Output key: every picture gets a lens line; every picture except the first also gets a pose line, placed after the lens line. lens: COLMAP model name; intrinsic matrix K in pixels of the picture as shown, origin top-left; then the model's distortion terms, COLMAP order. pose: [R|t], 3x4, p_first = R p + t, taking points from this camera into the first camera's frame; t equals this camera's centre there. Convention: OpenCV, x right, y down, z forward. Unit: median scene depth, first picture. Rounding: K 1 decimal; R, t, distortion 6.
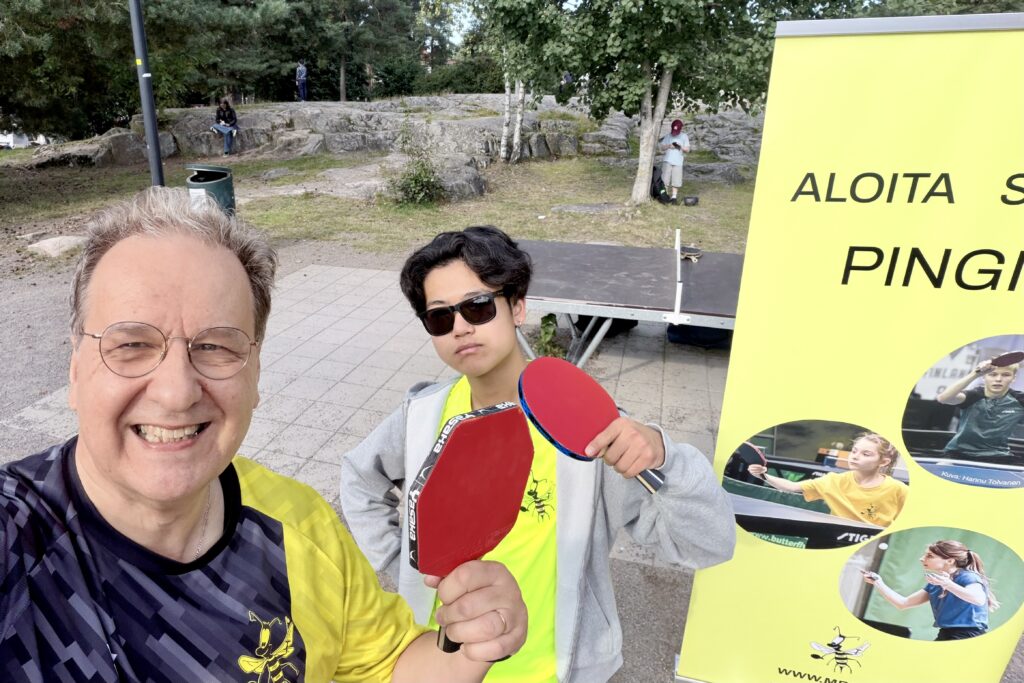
lens RADIAL K [[529.7, 0, 535.0], [0, 529.7, 378.3], [0, 0, 1]] dist [0.108970, -0.090377]
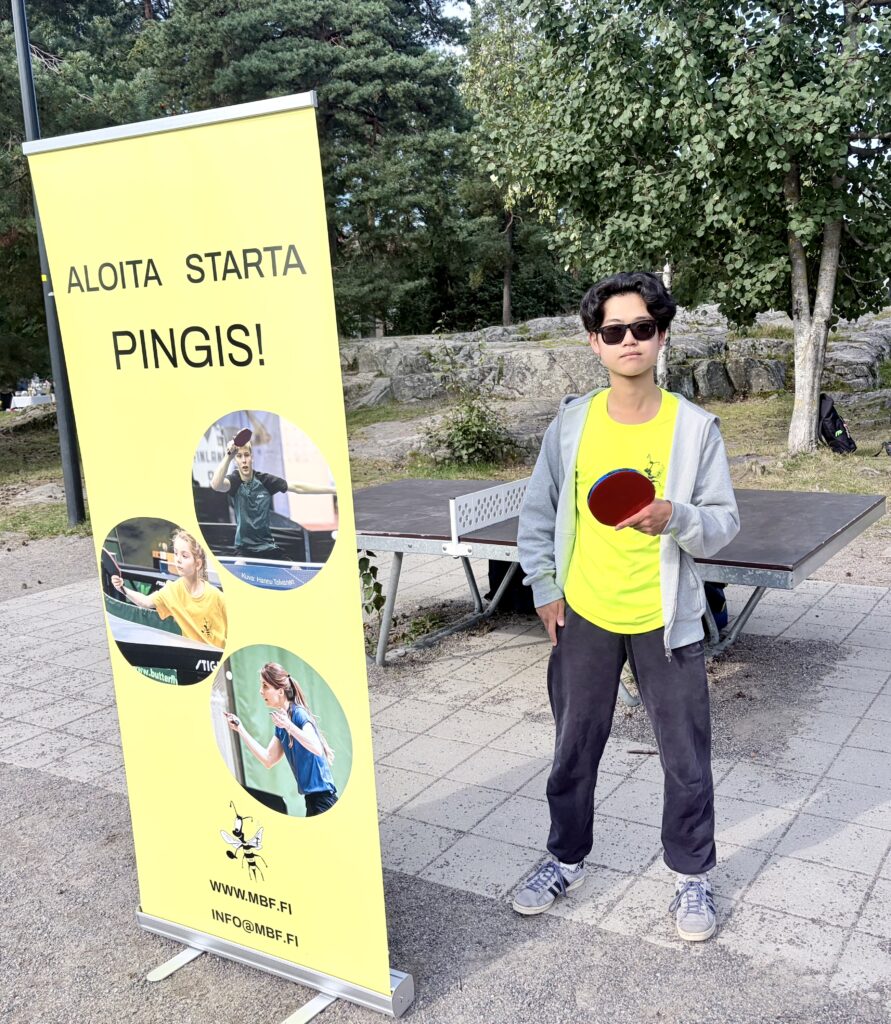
lens RADIAL K [[988.9, 0, 447.1], [0, 988.9, 581.7], [0, 0, 1]] dist [0.119330, -0.014445]
pose [[0.944143, 0.048714, -0.325915, 1.505263], [-0.120225, 0.971764, -0.203031, 0.449878], [0.306822, 0.230873, 0.923341, -0.416059]]
